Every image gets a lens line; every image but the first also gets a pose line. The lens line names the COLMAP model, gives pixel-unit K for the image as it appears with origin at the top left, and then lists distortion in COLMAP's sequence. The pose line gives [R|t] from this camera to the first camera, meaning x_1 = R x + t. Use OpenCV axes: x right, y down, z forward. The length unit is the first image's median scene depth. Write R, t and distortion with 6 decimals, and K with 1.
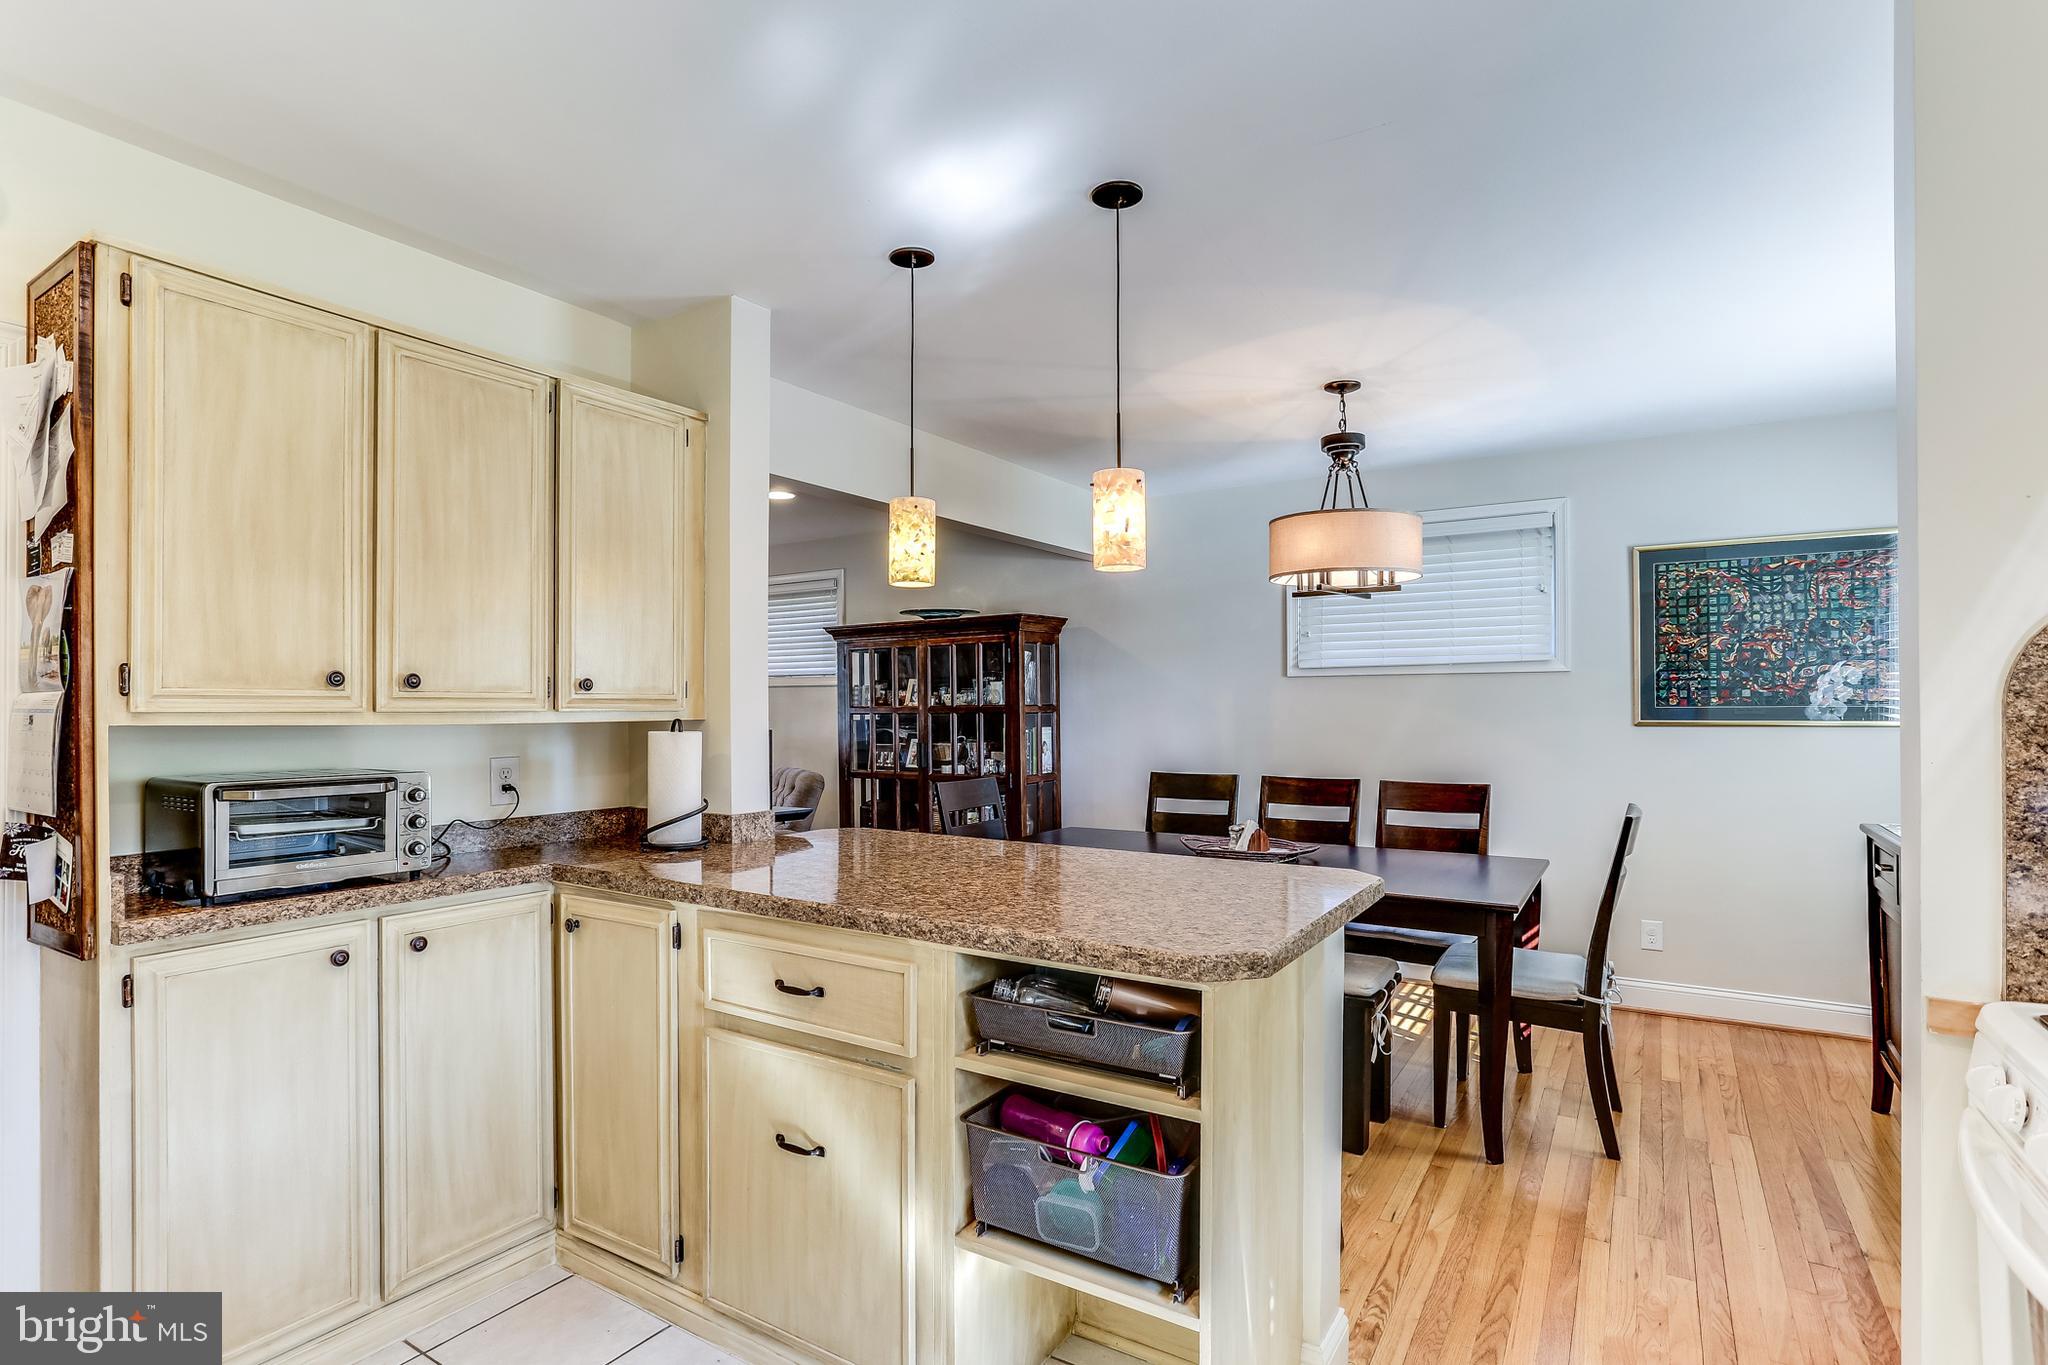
lens RADIAL K [[1004.7, 0, 1033.5], [0, 1004.7, 695.7], [0, 0, 1]] dist [-0.017184, 0.001980]
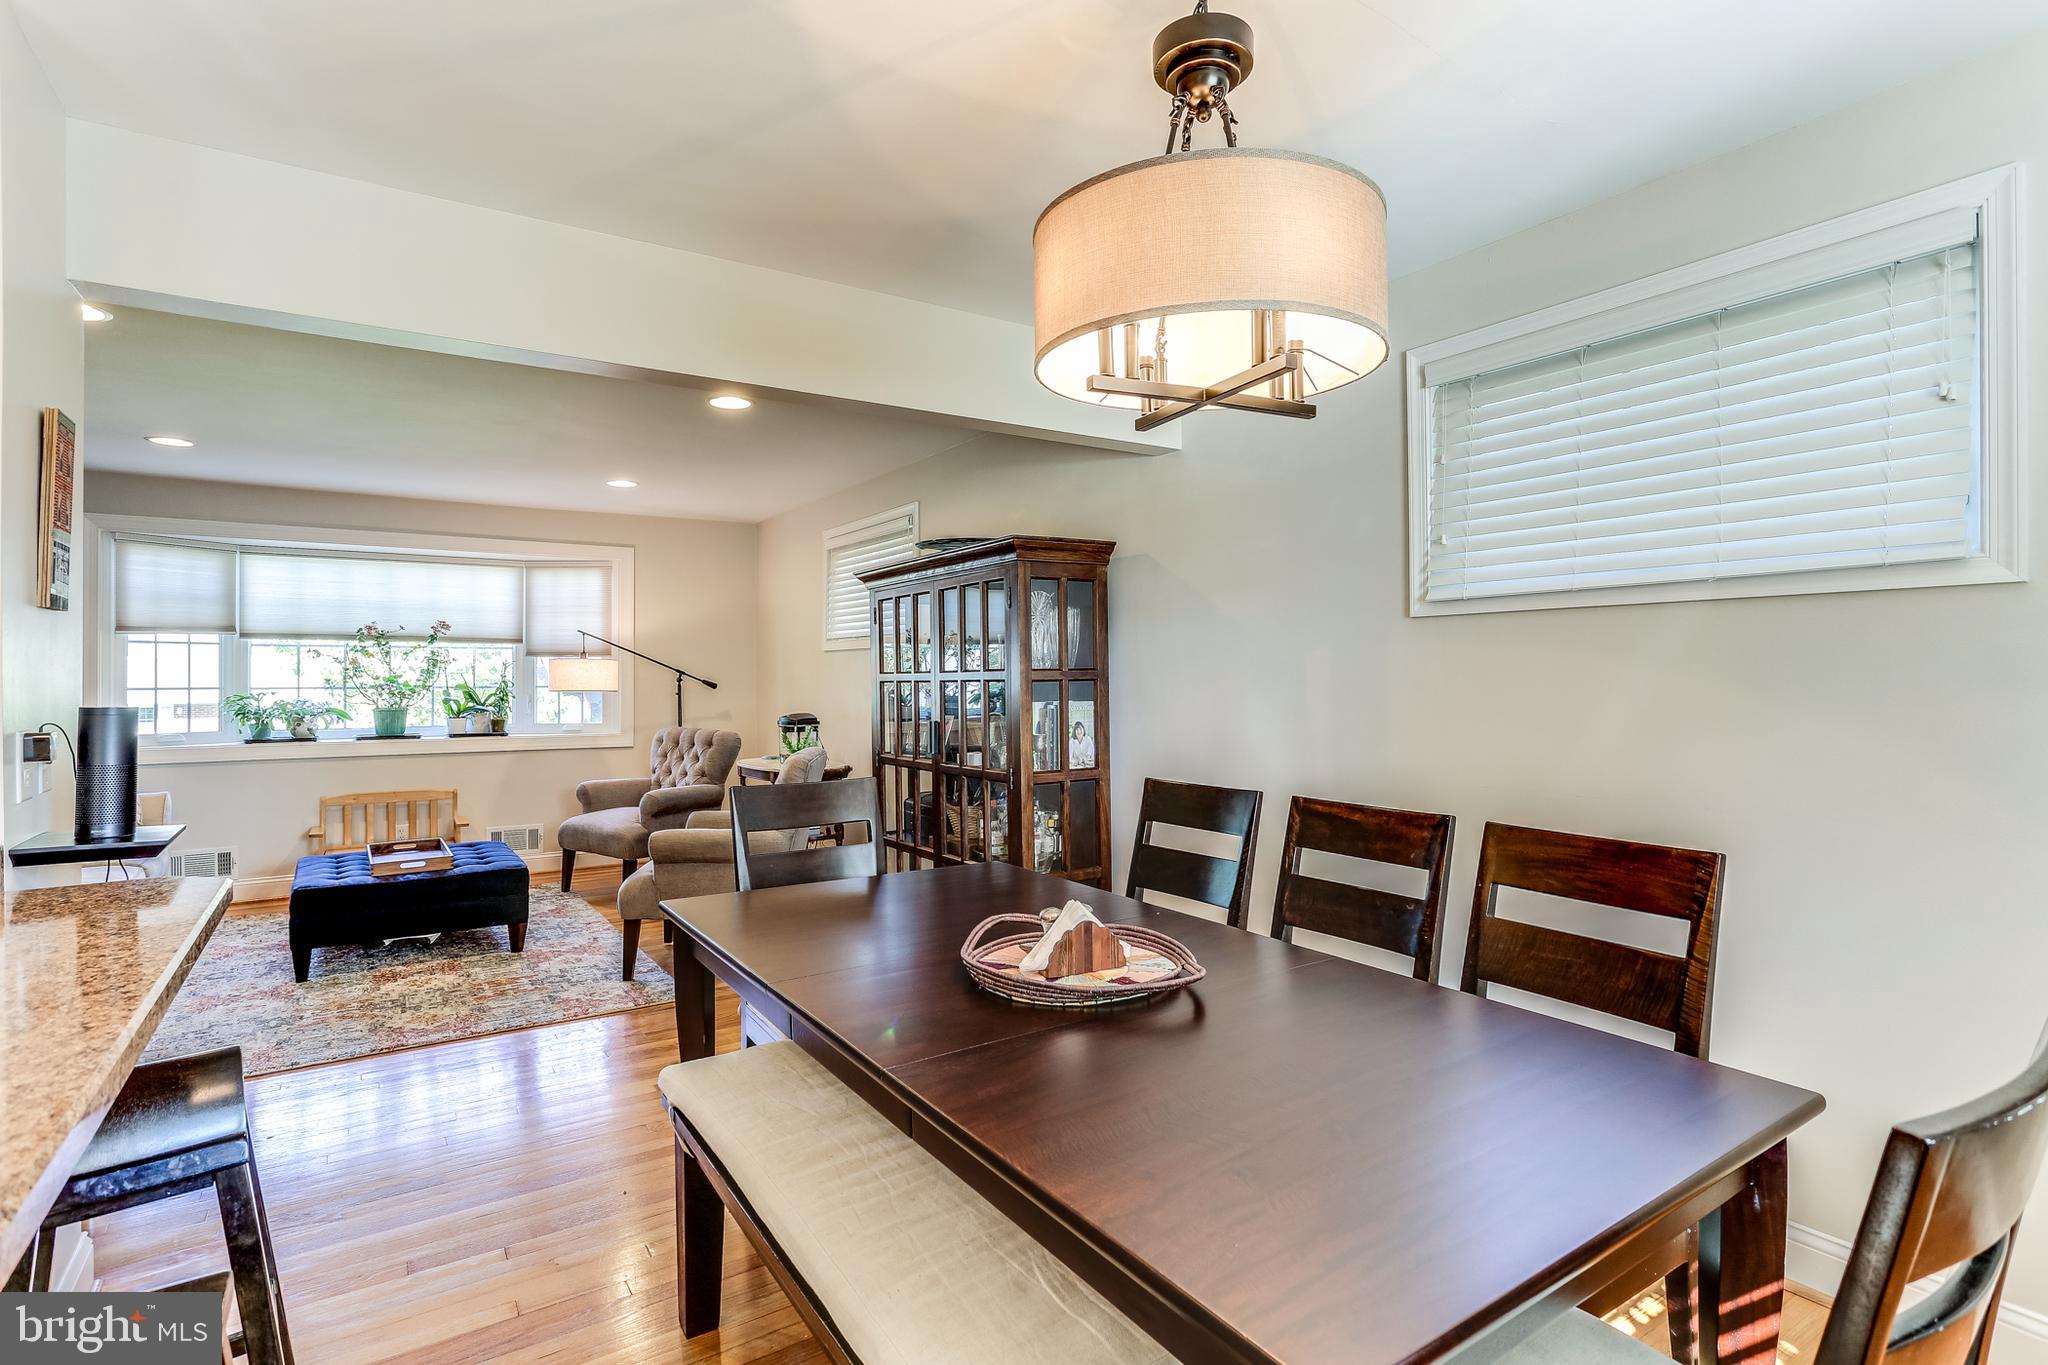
lens RADIAL K [[1004.7, 0, 1017.0], [0, 1004.7, 674.5], [0, 0, 1]] dist [-0.017184, 0.001980]
pose [[0.909808, -0.001213, -0.415028, 0.314079], [0.004667, 0.999962, 0.007307, 0.008596], [0.415004, -0.008584, 0.909779, 0.436558]]
